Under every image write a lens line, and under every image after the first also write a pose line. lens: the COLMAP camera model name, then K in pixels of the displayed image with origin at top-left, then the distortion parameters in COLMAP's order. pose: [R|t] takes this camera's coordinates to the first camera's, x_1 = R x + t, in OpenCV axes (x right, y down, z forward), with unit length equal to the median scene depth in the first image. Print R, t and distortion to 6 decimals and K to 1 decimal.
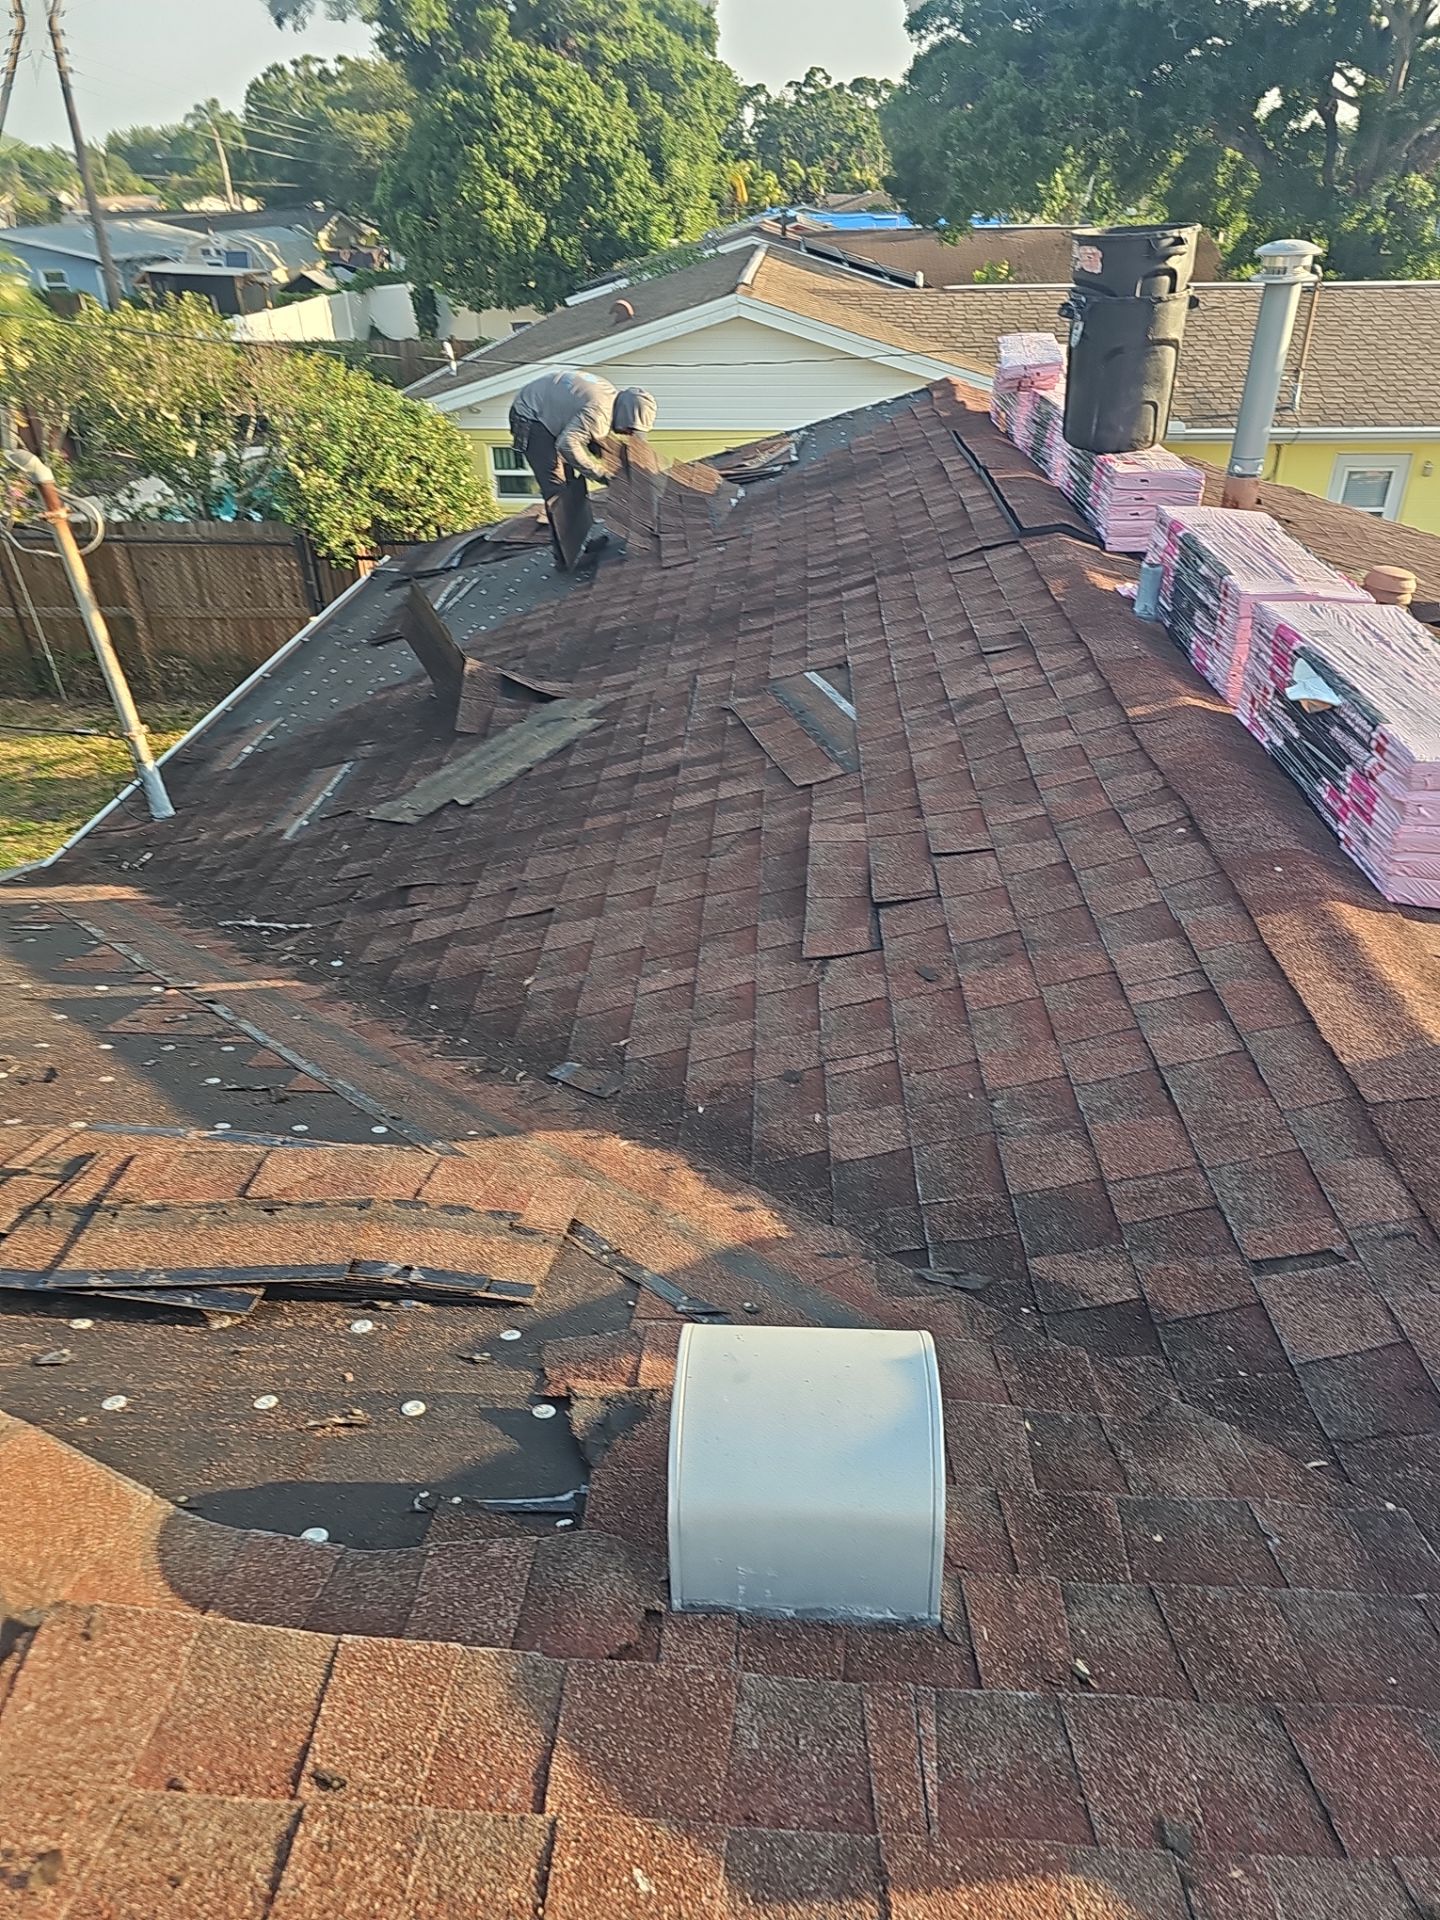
lens RADIAL K [[1283.7, 0, 733.7], [0, 1283.7, 982.5], [0, 0, 1]] dist [0.045690, -0.033867]
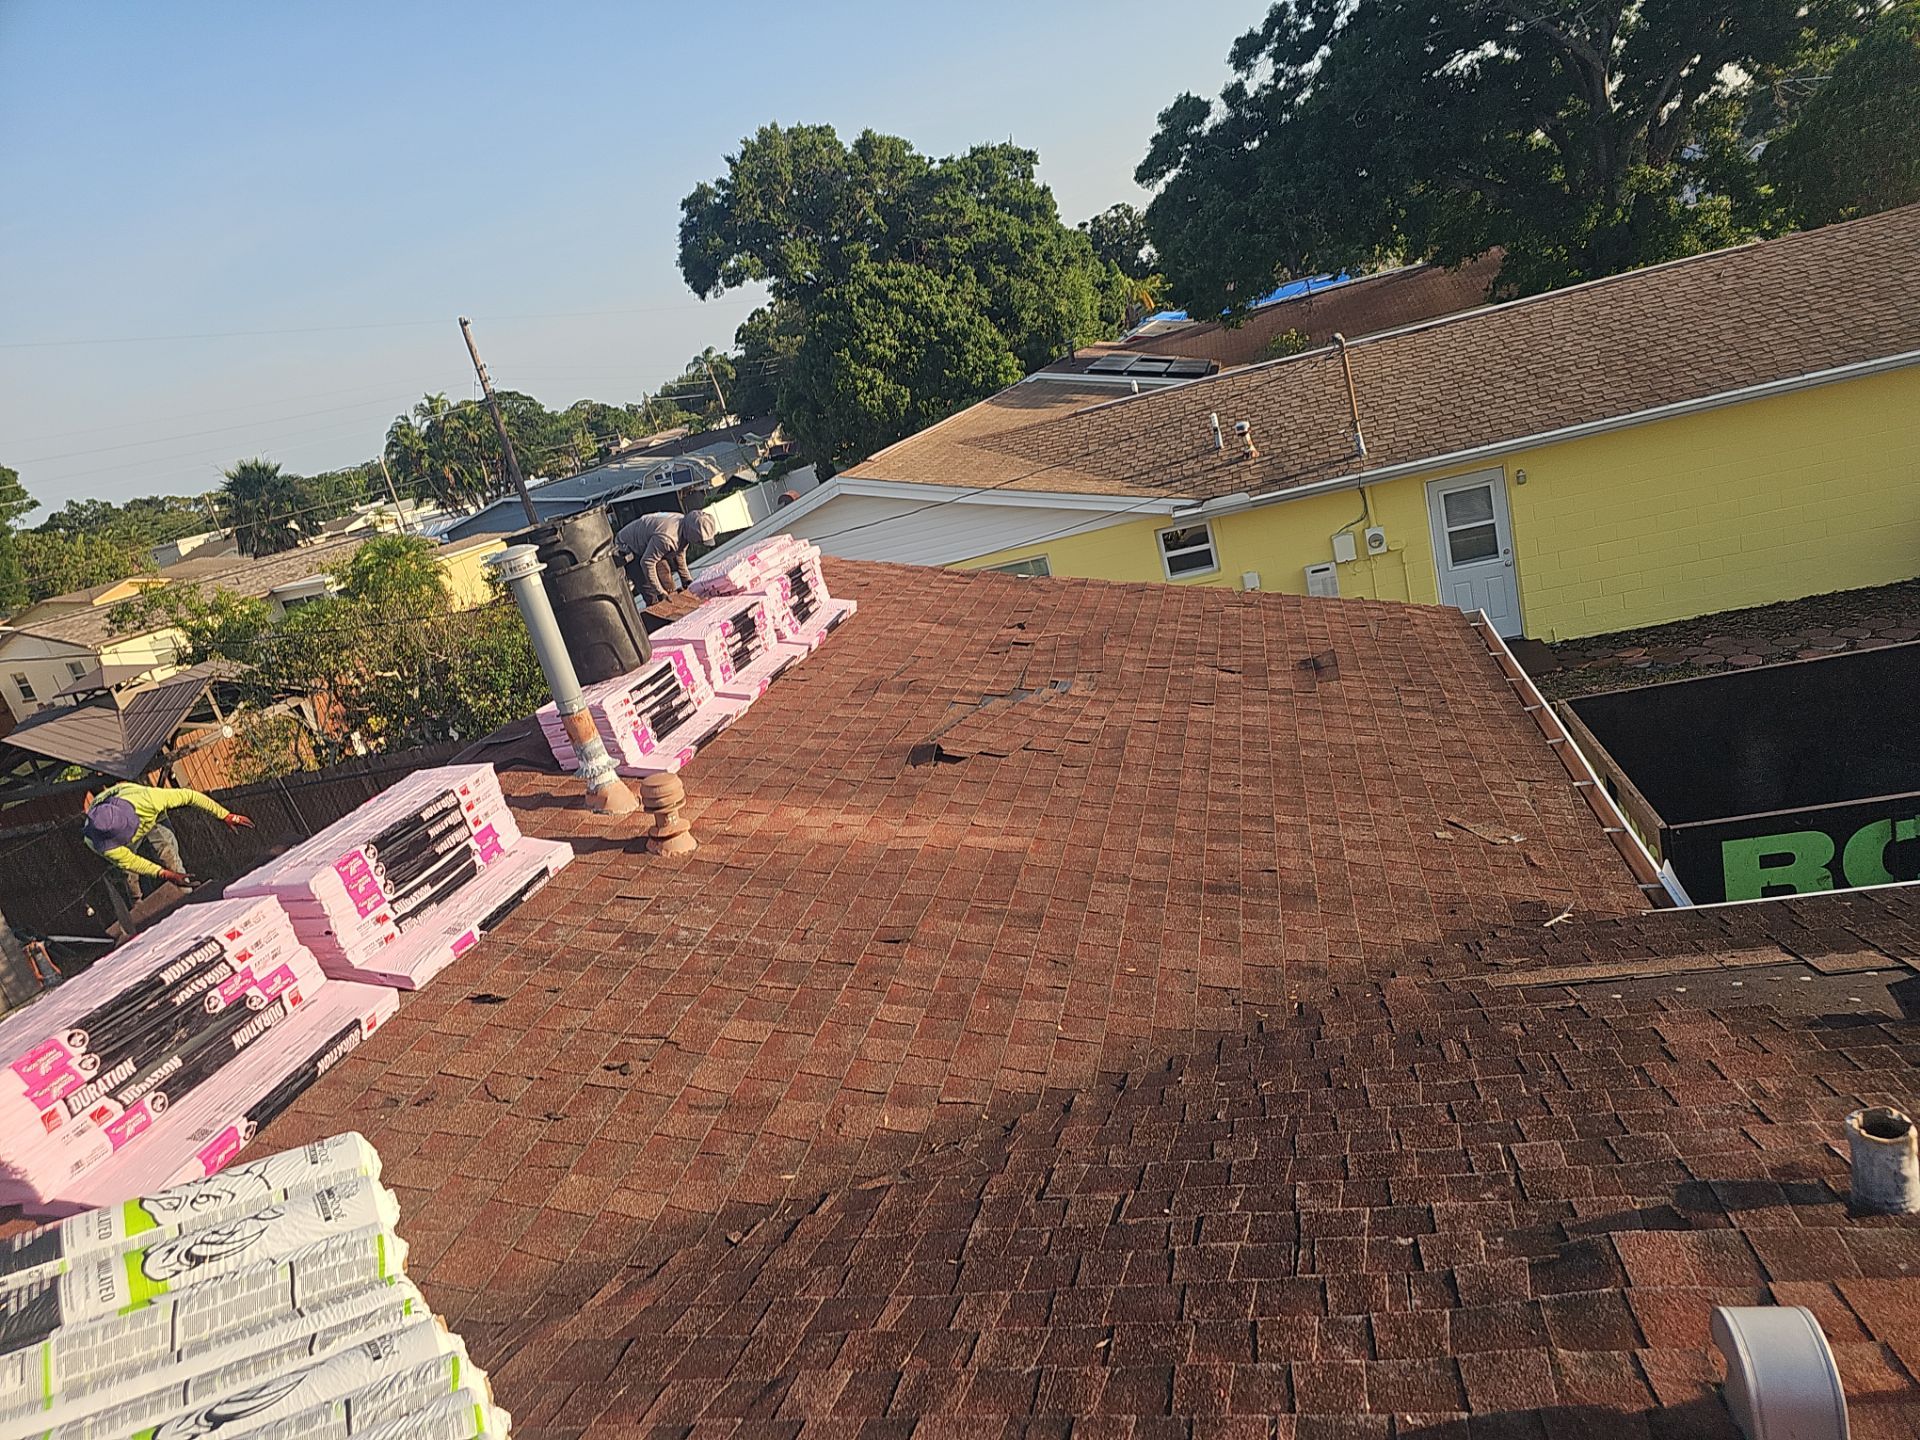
lens RADIAL K [[1256.6, 0, 964.8], [0, 1256.6, 747.2], [0, 0, 1]] dist [0.062657, -0.050918]
pose [[0.957611, -0.170750, -0.232004, 0.114405], [0.115952, 0.965741, -0.232165, -0.005518], [0.263697, 0.195422, 0.944603, 0.000345]]
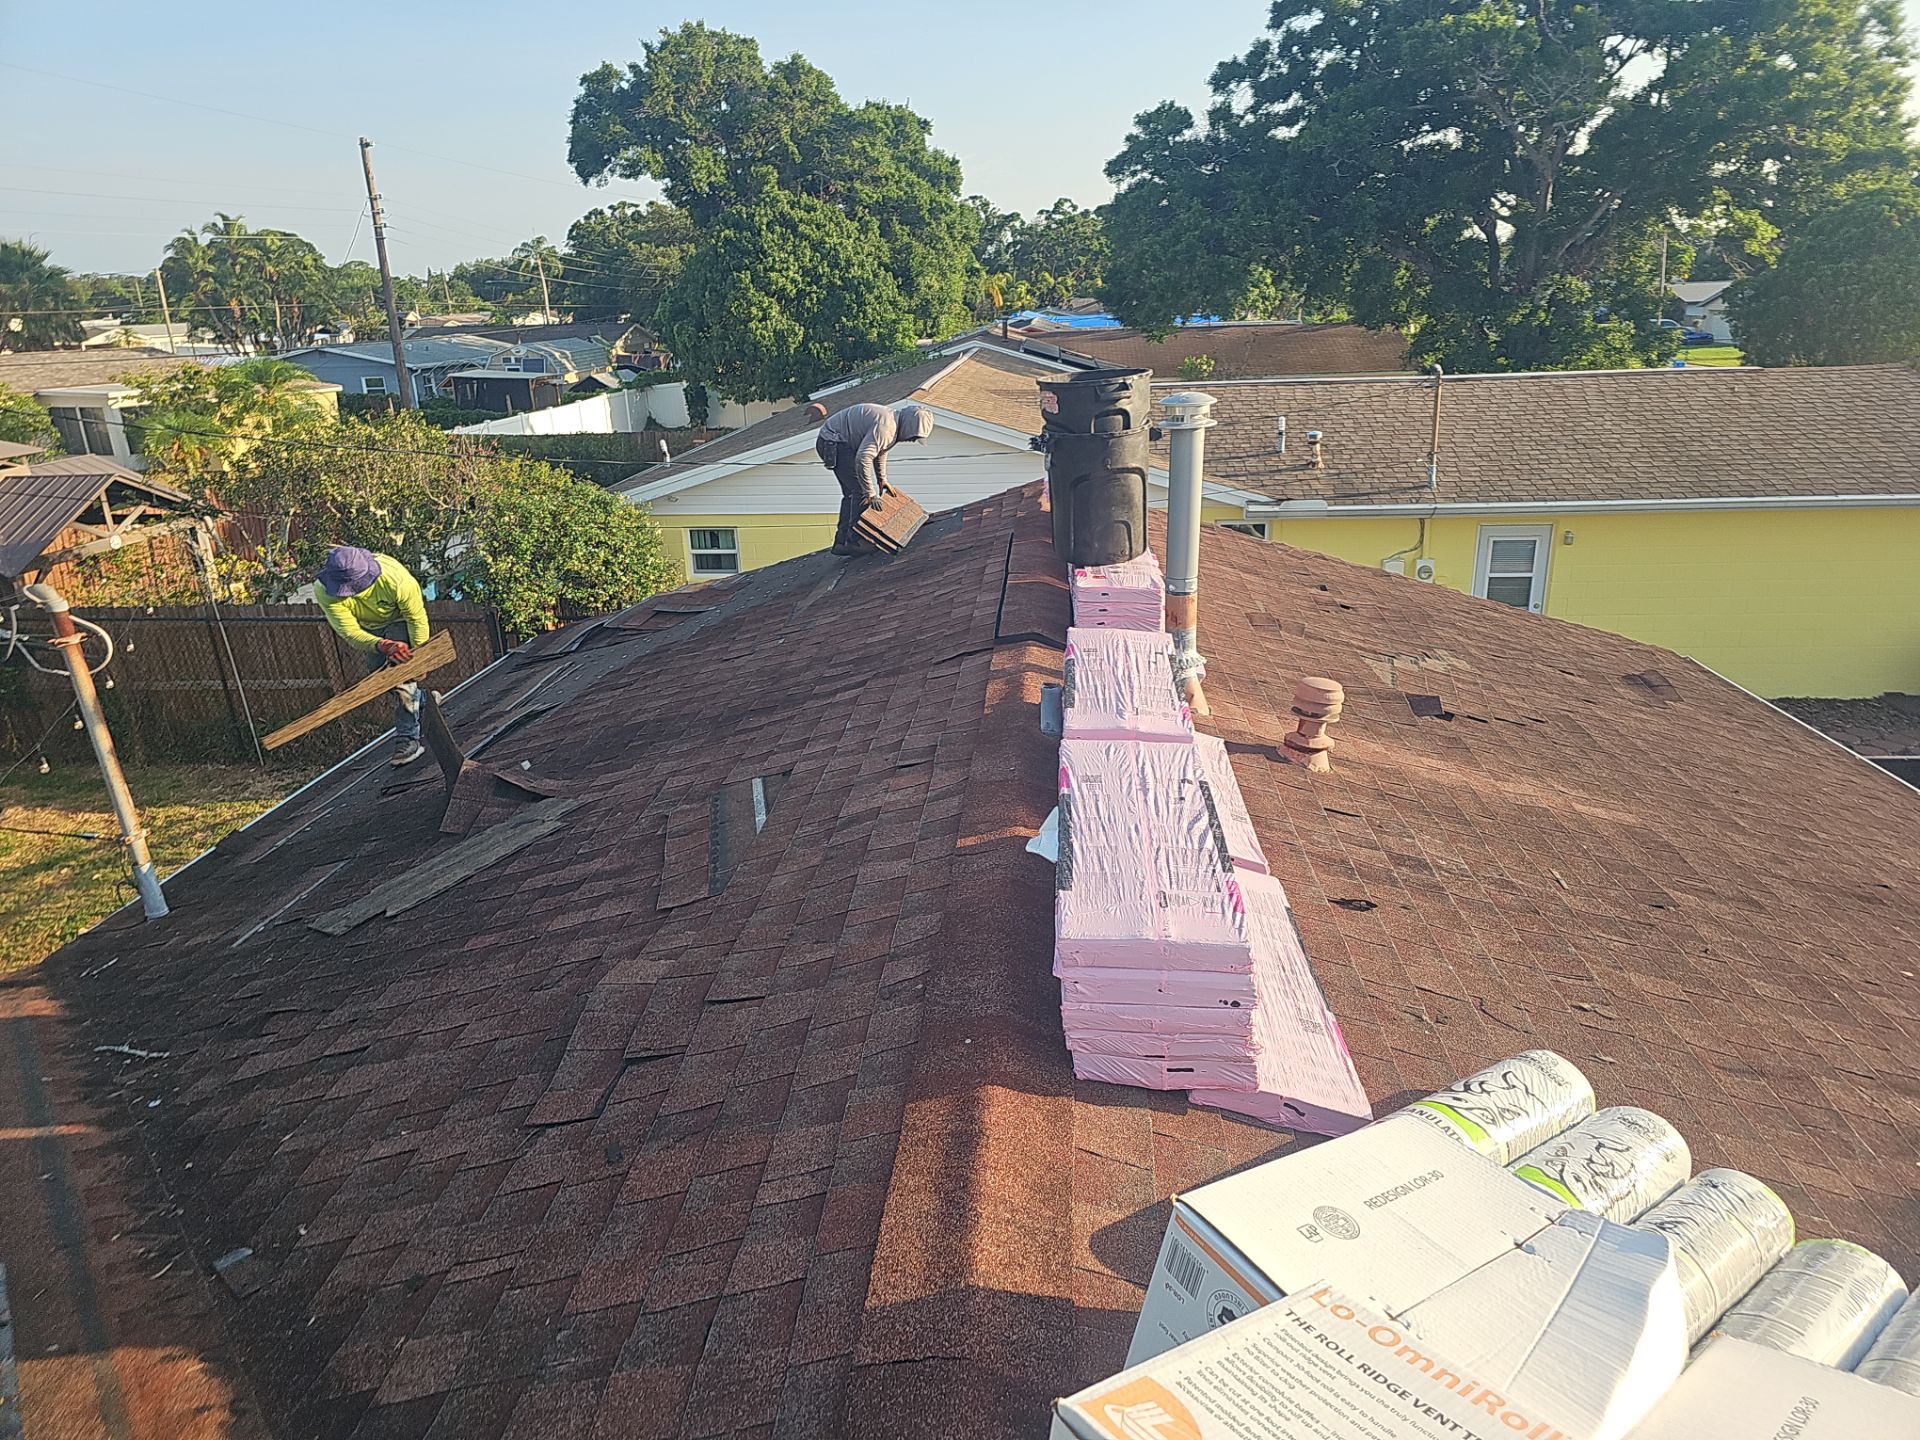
lens RADIAL K [[1267.7, 0, 949.5], [0, 1267.7, 726.6], [0, 0, 1]] dist [0.042040, -0.028154]
pose [[0.998994, -0.007733, -0.044168, 0.028763], [-0.002130, 0.975723, -0.218999, -0.006974], [0.044790, 0.218873, 0.974725, 0.002043]]
